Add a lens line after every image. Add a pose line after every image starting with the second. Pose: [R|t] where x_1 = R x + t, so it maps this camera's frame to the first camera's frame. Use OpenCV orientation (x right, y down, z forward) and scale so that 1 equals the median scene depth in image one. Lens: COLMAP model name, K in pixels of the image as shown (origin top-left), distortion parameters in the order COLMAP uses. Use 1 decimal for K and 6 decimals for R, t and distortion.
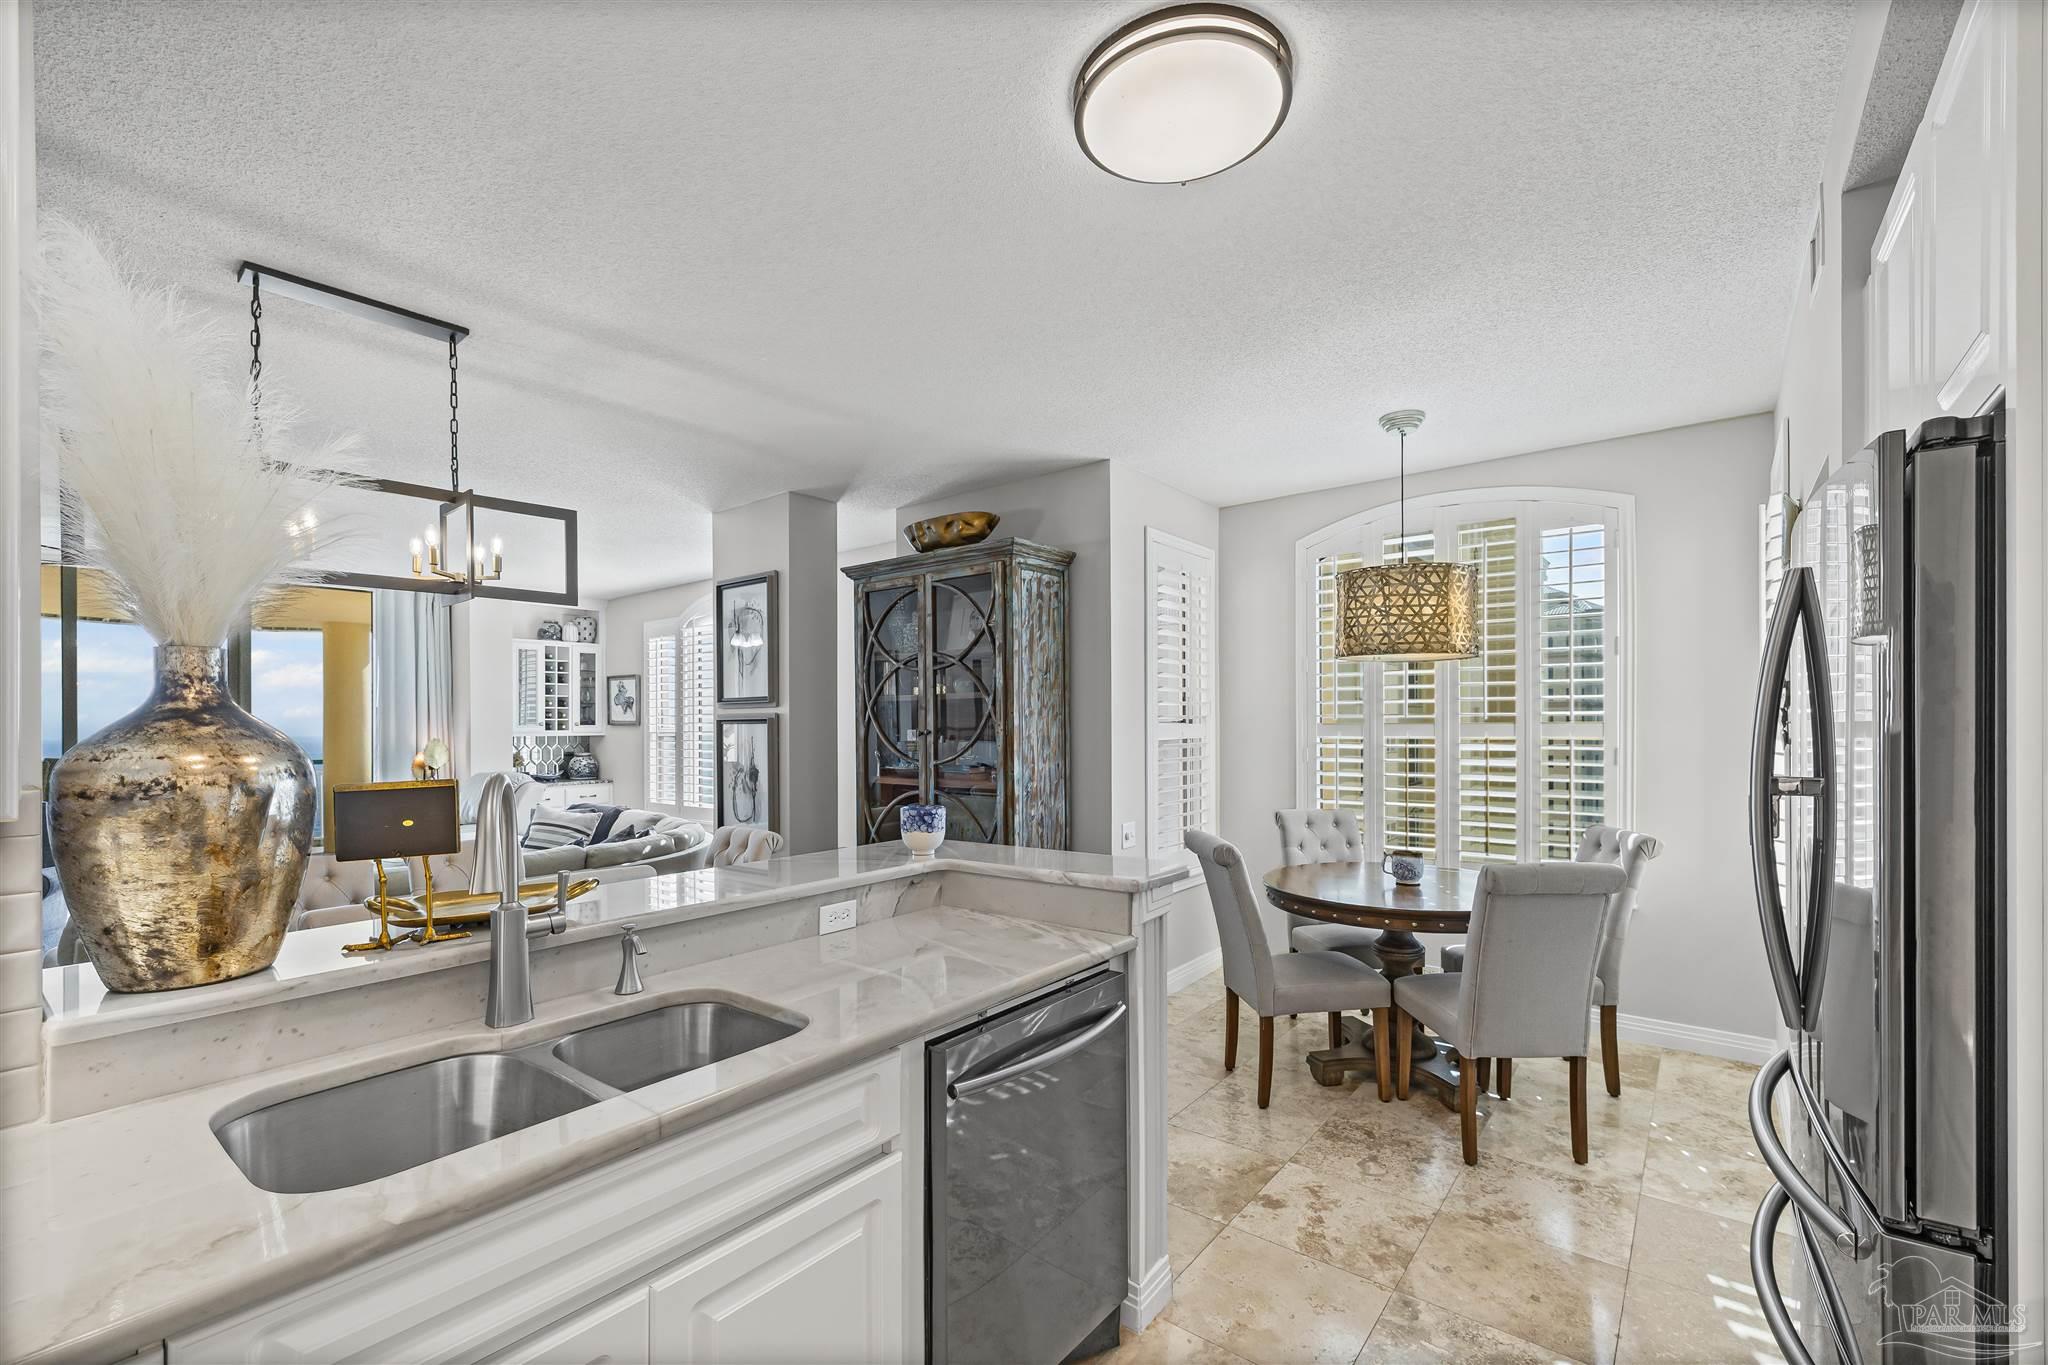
lens RADIAL K [[853.8, 0, 1021.1], [0, 853.8, 712.9], [0, 0, 1]] dist [0.000456, 0.000285]
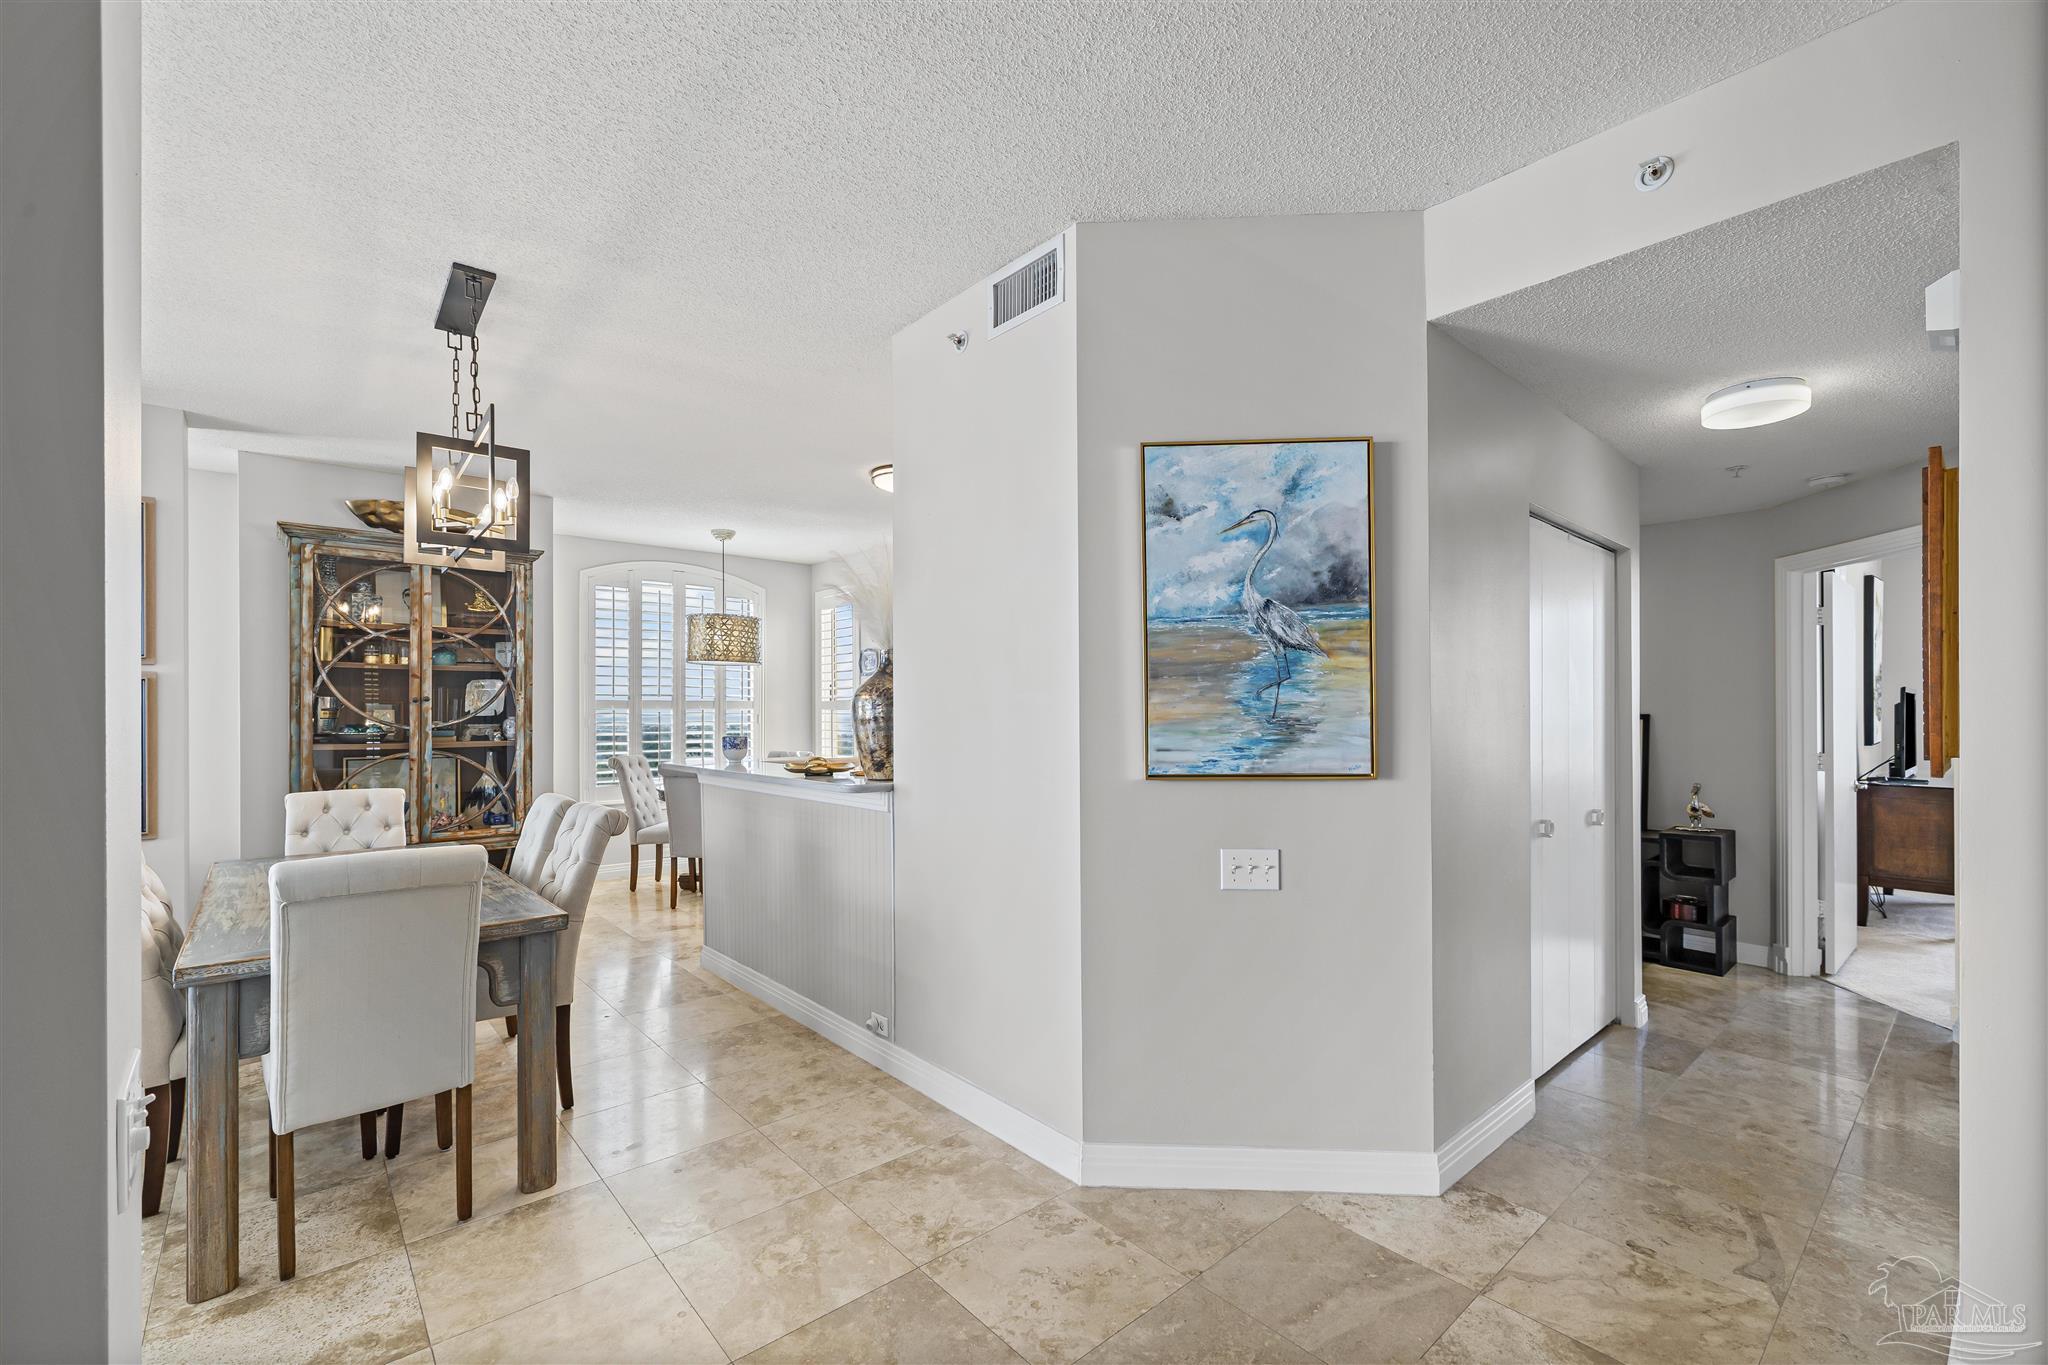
lens RADIAL K [[887.2, 0, 1020.3], [0, 887.2, 714.3], [0, 0, 1]] dist [-0.000997, 0.000832]
pose [[0.182319, 0.008494, 0.983203, -1.090065], [-0.010440, 0.999923, -0.006703, 0.042021], [-0.983184, -0.009042, 0.182394, 0.027265]]
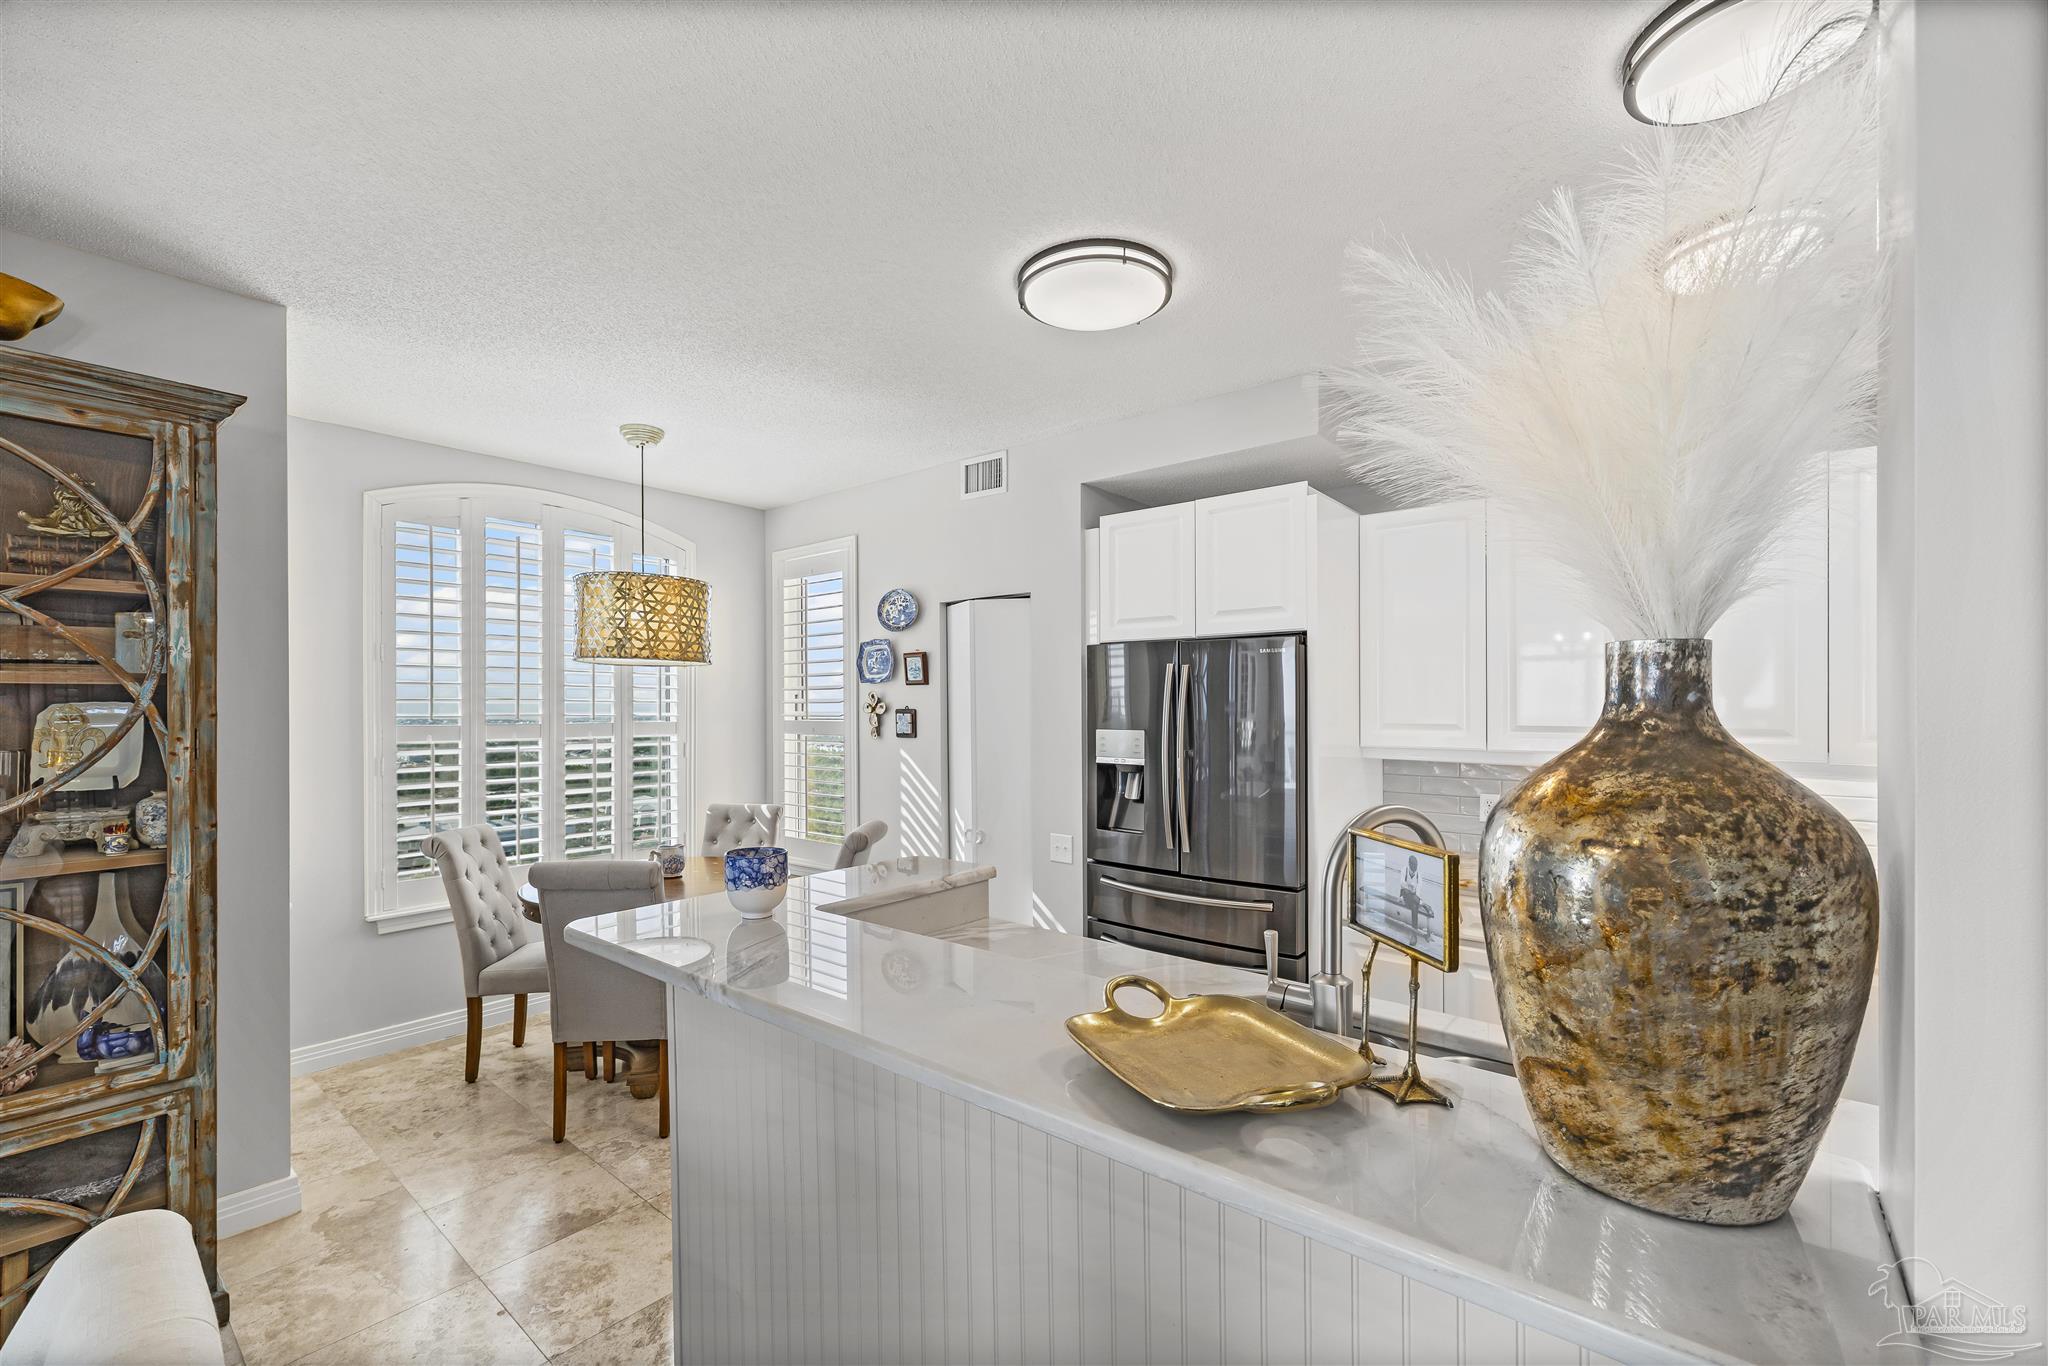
lens RADIAL K [[865.3, 0, 1019.3], [0, 865.3, 711.8], [0, 0, 1]] dist [-0.001306, 0.000073]
pose [[0.020301, 0.003723, 0.999787, -0.500728], [-0.008376, 0.999959, -0.003554, -0.003924], [-0.999759, -0.008302, 0.020331, 0.437562]]
